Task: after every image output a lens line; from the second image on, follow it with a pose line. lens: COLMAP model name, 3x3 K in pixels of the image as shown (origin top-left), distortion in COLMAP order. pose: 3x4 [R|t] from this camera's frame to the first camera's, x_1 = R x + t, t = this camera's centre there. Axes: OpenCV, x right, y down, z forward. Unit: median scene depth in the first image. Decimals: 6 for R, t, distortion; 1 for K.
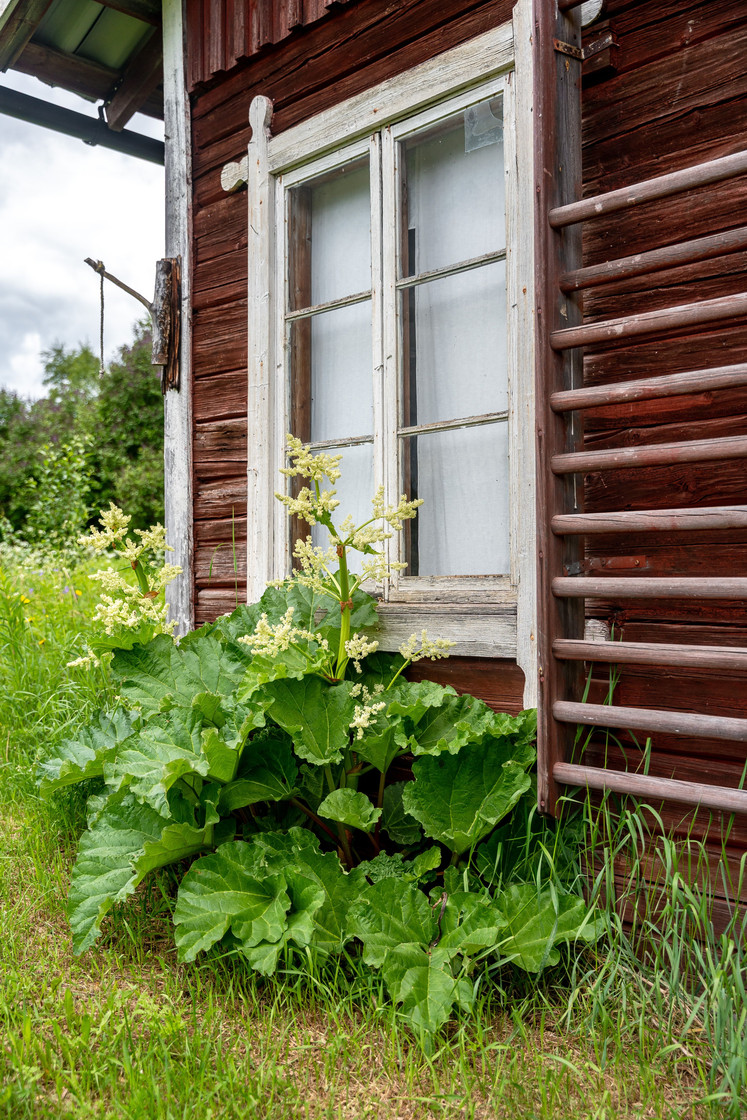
lens RADIAL K [[1130.5, 0, 373.5], [0, 1130.5, 560.0], [0, 0, 1]] dist [-0.019771, -0.009467]
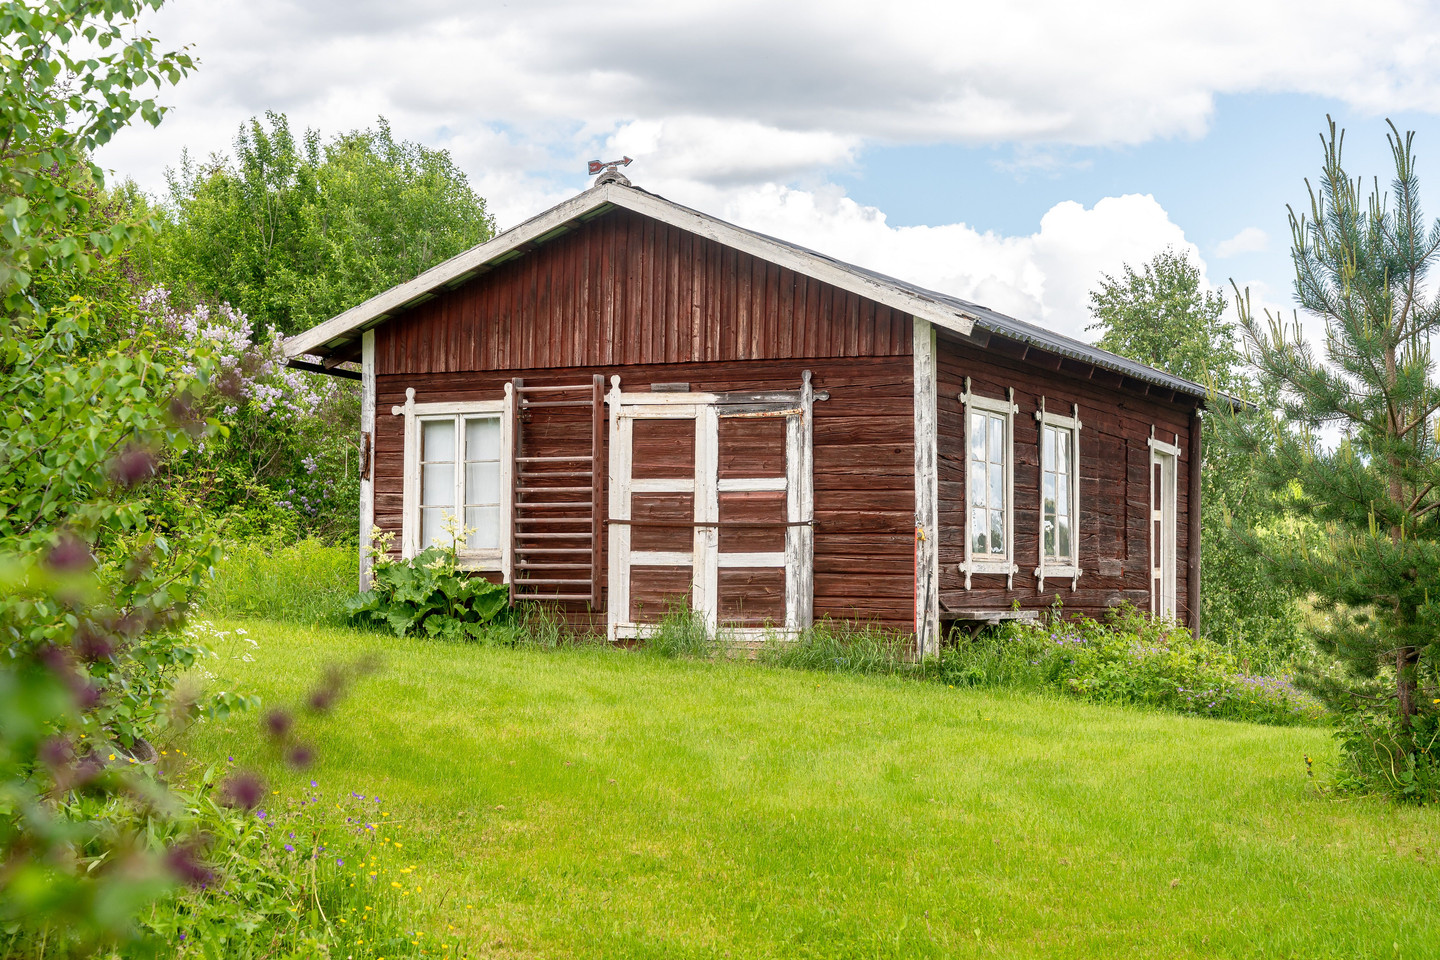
lens RADIAL K [[2208.3, 0, 720.0], [0, 2208.3, 480.0], [0, 0, 1]] dist [0.000319, 0.004071]
pose [[0.941205, 0.026207, 0.336818, -1.706117], [-0.014724, 0.999221, -0.036604, 0.045361], [-0.337515, 0.029493, 0.940858, -6.288233]]
